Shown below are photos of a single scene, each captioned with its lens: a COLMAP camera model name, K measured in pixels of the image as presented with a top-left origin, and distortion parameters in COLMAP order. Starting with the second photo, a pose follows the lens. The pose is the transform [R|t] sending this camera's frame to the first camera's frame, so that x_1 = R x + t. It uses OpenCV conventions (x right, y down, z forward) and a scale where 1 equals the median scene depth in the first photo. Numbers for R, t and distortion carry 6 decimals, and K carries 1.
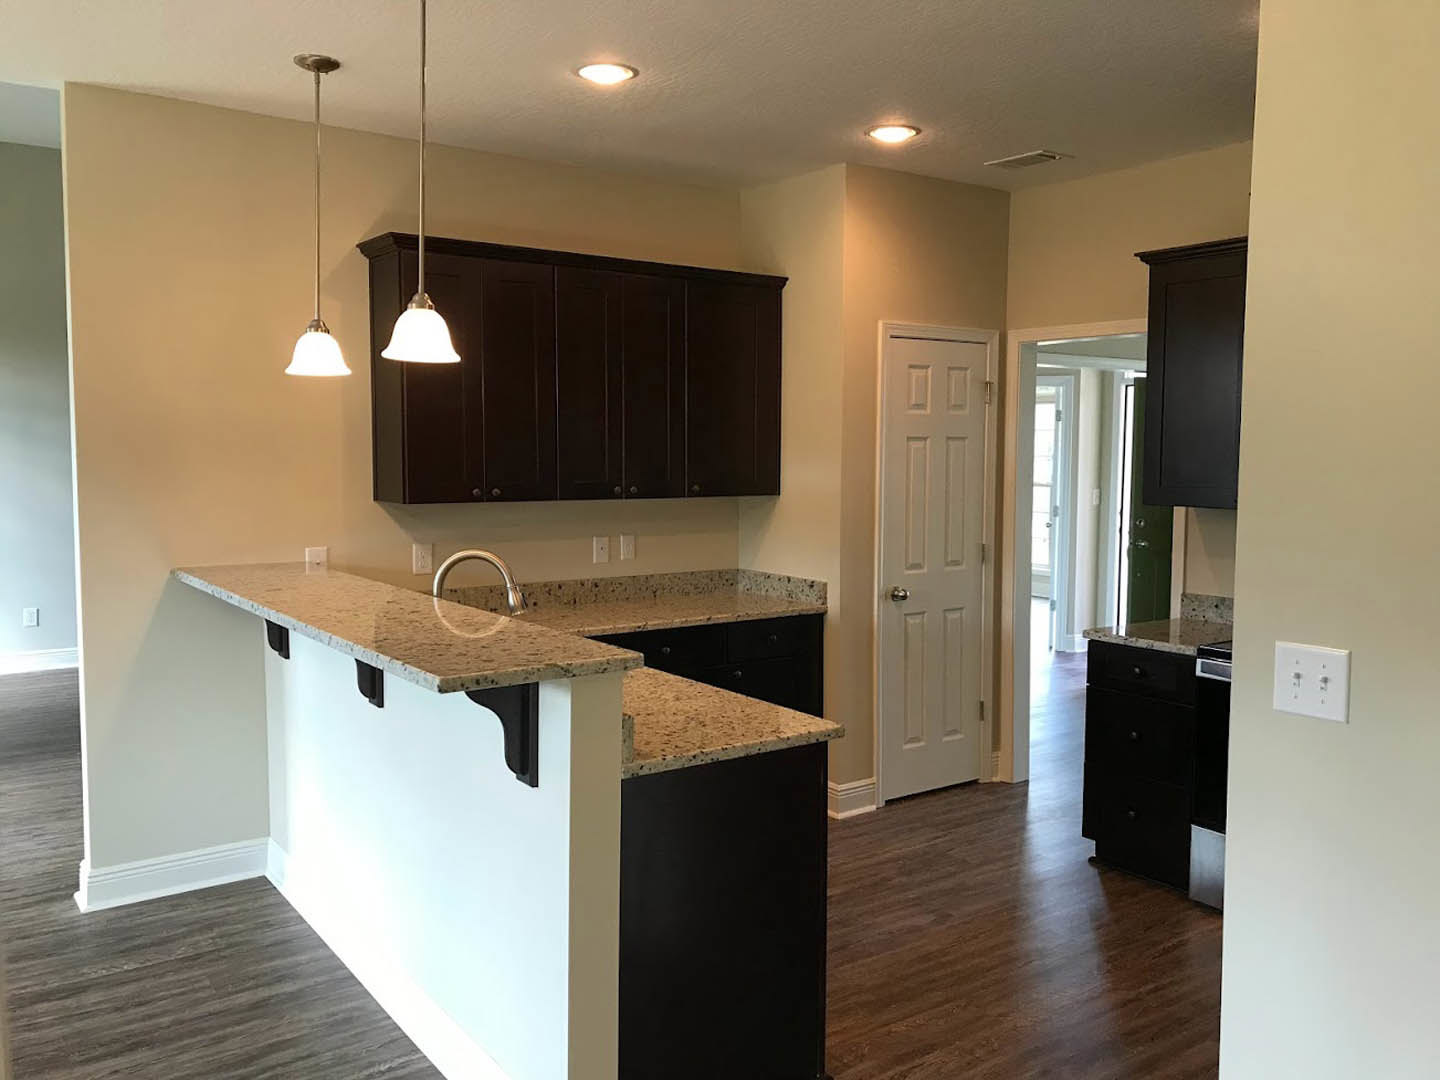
lens RADIAL K [[1193.5, 0, 720.0], [0, 1193.5, 540.0], [0, 0, 1]] dist [0.011670, 0.011471]
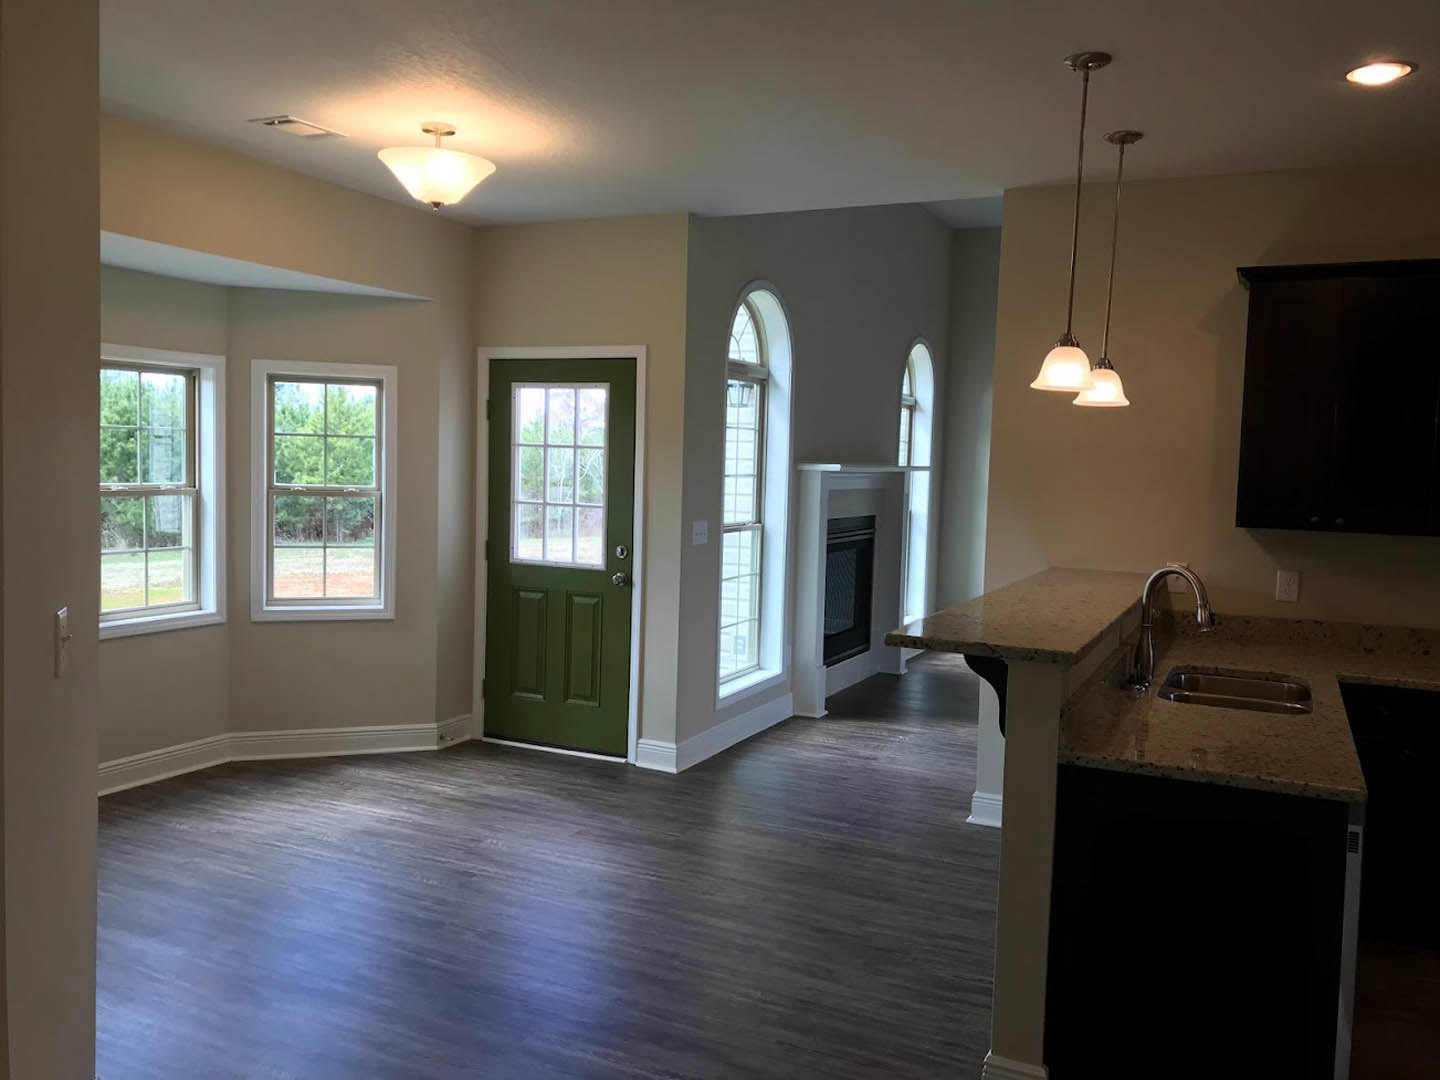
lens RADIAL K [[1193.5, 0, 720.0], [0, 1193.5, 540.0], [0, 0, 1]] dist [0.011670, 0.011471]
pose [[0.456810, 0.063421, -0.887300, 0.533231], [-0.096717, 0.995083, 0.021331, 0.002484], [0.884291, 0.076073, 0.460698, 0.149502]]
